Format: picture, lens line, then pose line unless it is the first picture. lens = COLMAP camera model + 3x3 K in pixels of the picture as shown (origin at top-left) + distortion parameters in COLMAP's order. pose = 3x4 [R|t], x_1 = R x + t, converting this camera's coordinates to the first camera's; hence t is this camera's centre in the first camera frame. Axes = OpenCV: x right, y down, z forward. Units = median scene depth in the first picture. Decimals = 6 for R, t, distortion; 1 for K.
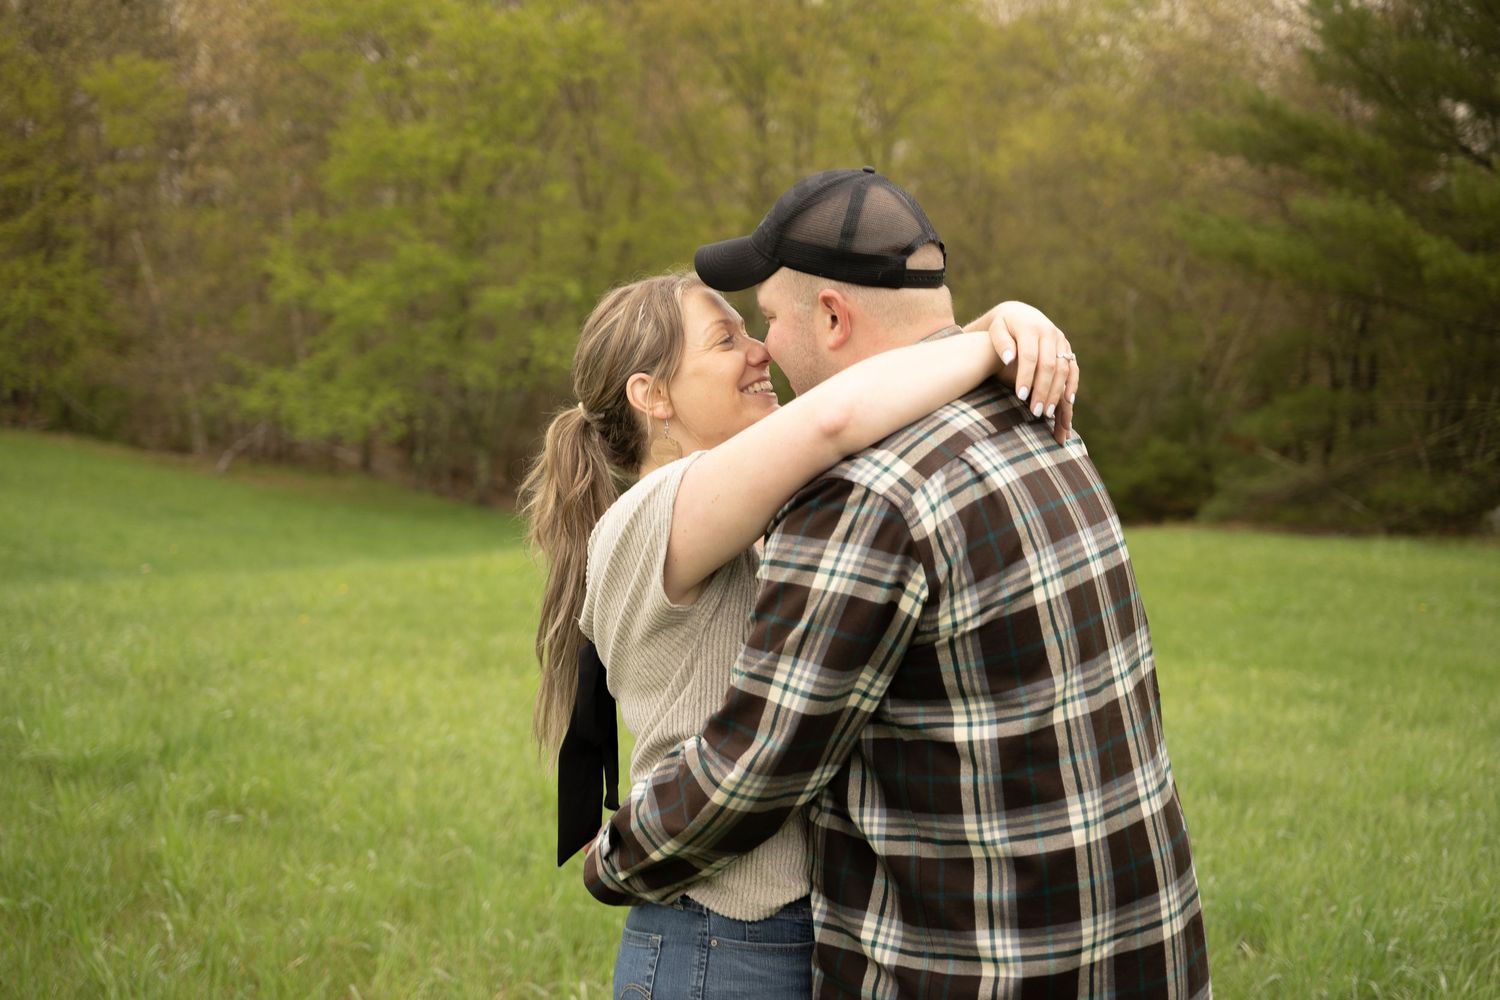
lens RADIAL K [[2198.0, 0, 750.0], [0, 2198.0, 500.0], [0, 0, 1]] dist [0.011645, 0.004331]
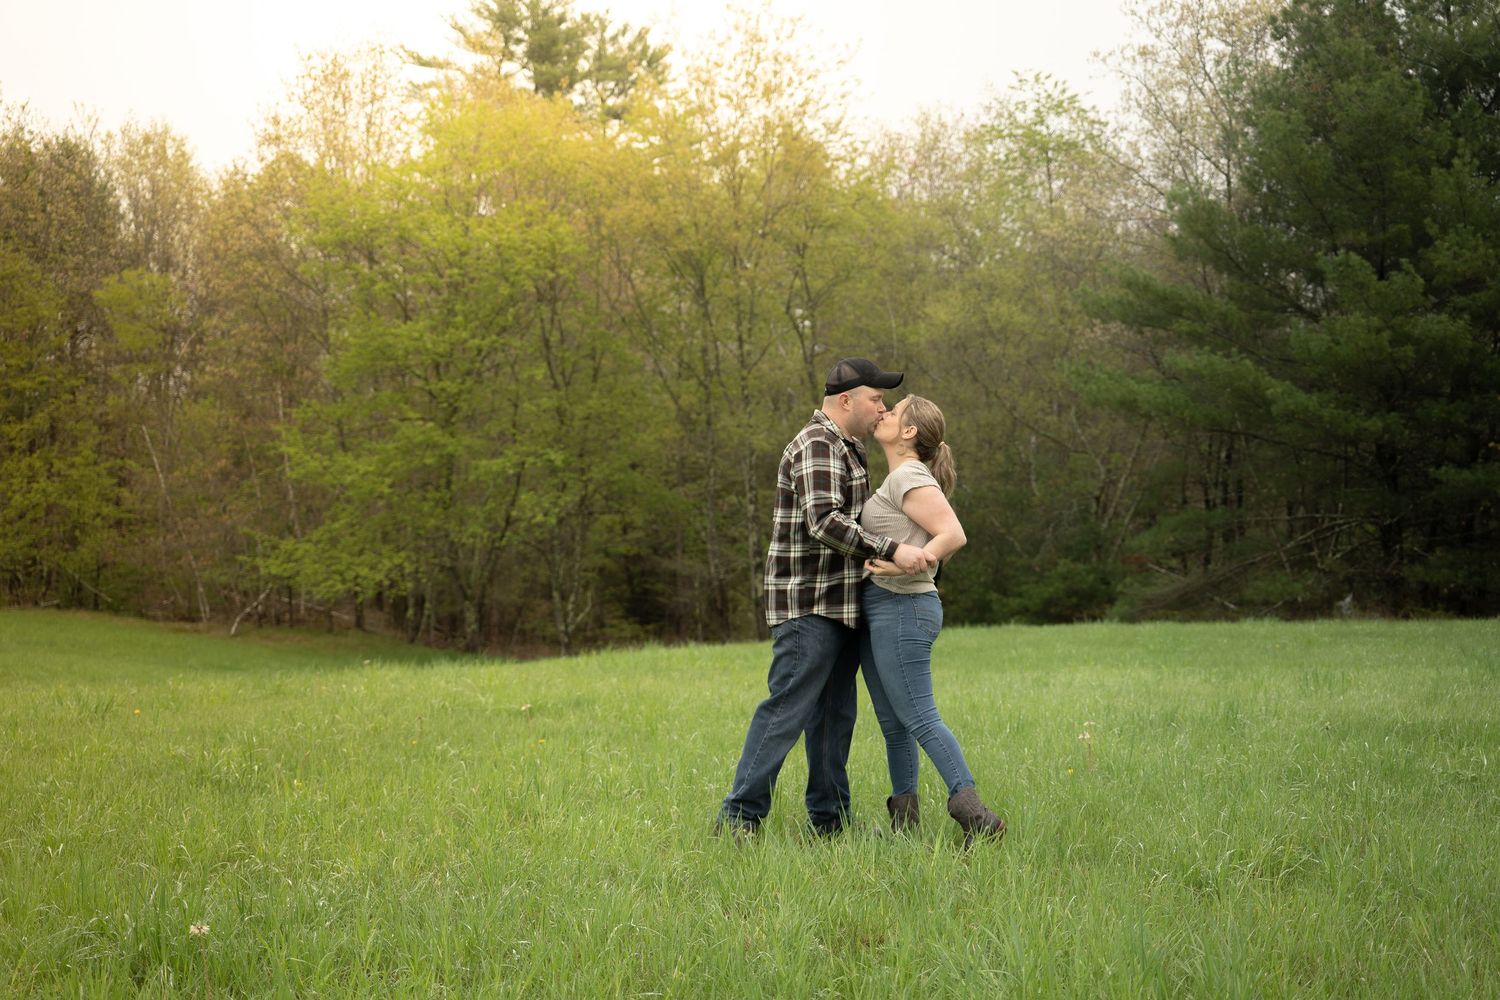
lens RADIAL K [[2198.0, 0, 750.0], [0, 2198.0, 500.0], [0, 0, 1]] dist [0.011645, 0.004331]
pose [[0.997506, -0.046156, 0.053403, -0.045436], [0.050052, 0.995995, -0.074083, 0.019887], [-0.049770, 0.076571, 0.995821, -0.173930]]
